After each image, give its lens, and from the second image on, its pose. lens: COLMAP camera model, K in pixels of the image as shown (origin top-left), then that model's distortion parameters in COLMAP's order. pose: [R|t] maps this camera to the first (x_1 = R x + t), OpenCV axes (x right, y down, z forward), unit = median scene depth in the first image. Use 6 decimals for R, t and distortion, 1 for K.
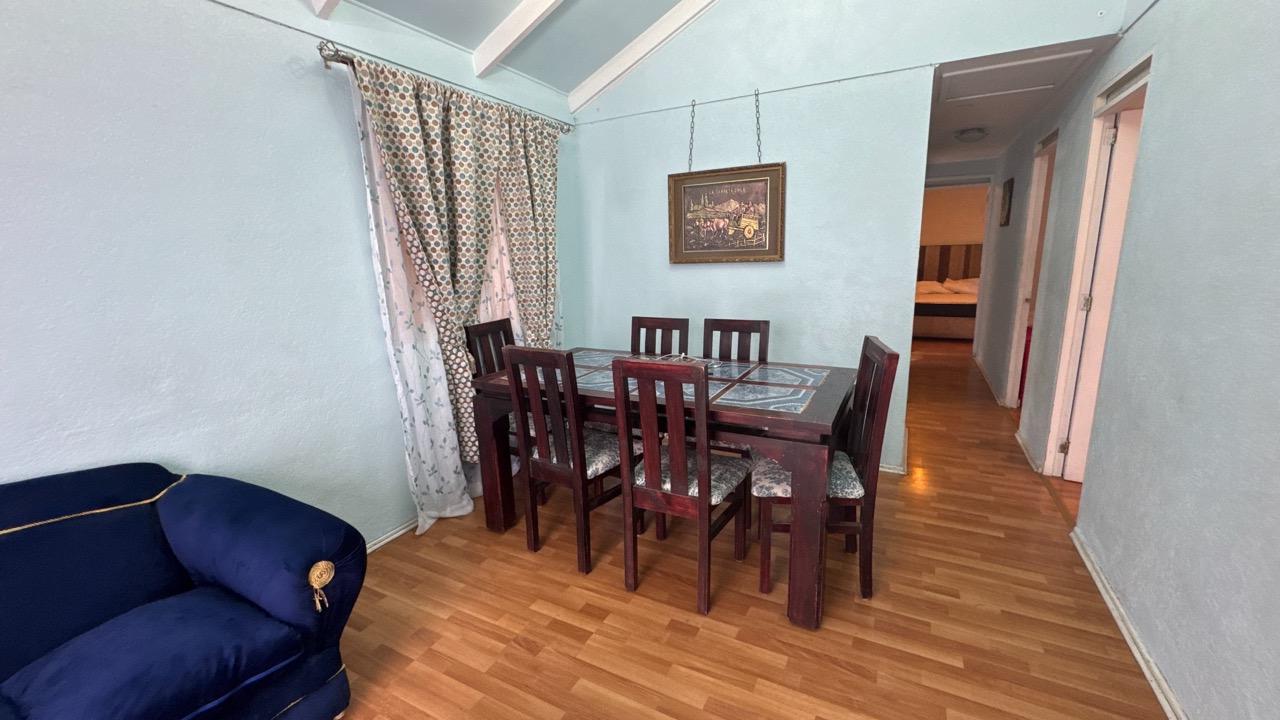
lens RADIAL K [[514.4, 0, 637.9], [0, 514.4, 359.9], [0, 0, 1]] dist [-0.000876, 0.000985]
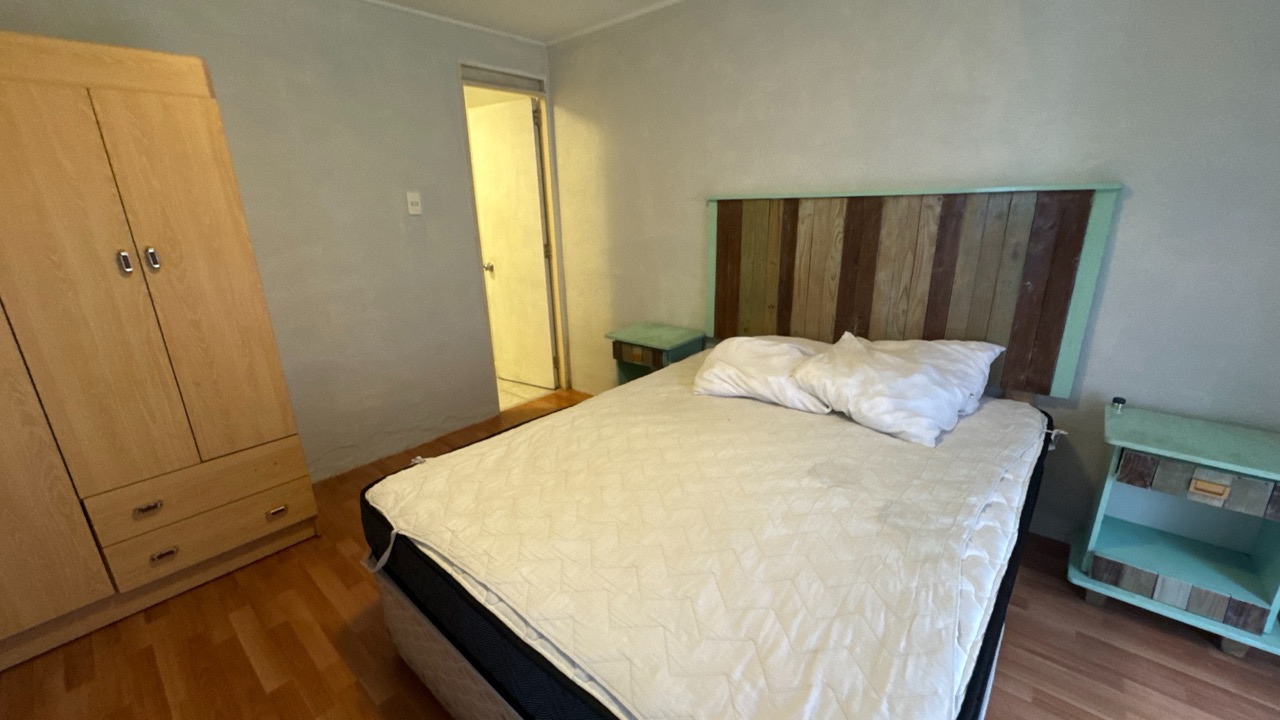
lens RADIAL K [[514.4, 0, 640.1], [0, 514.4, 360.7], [0, 0, 1]] dist [-0.000876, 0.000985]
pose [[0.972561, 0.084899, -0.216604, 0.660807], [-0.062479, 0.992148, 0.108343, -0.196595], [0.224101, -0.091836, 0.970229, 0.870967]]
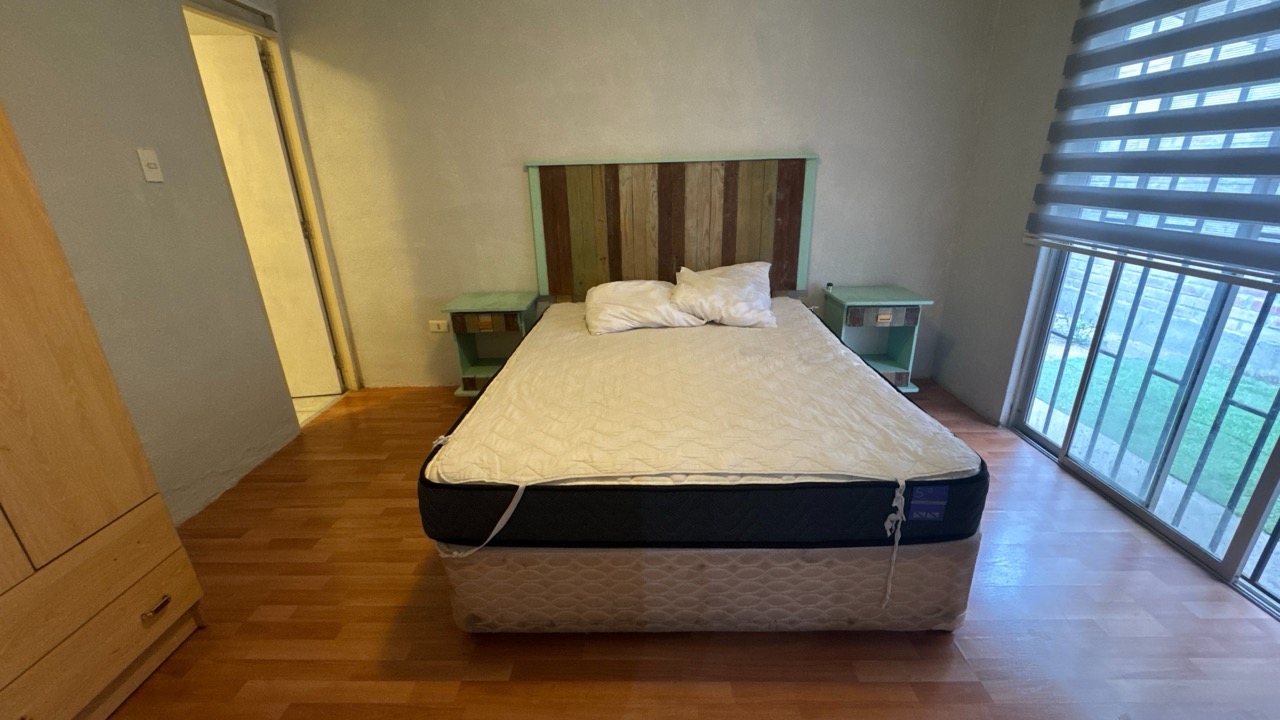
lens RADIAL K [[514.4, 0, 638.6], [0, 514.4, 362.7], [0, 0, 1]] dist [-0.000876, 0.000985]
pose [[0.893513, -0.137168, 0.427573, 0.507714], [0.079431, 0.985467, 0.150153, -0.178331], [-0.441955, -0.100201, 0.891423, 0.847528]]
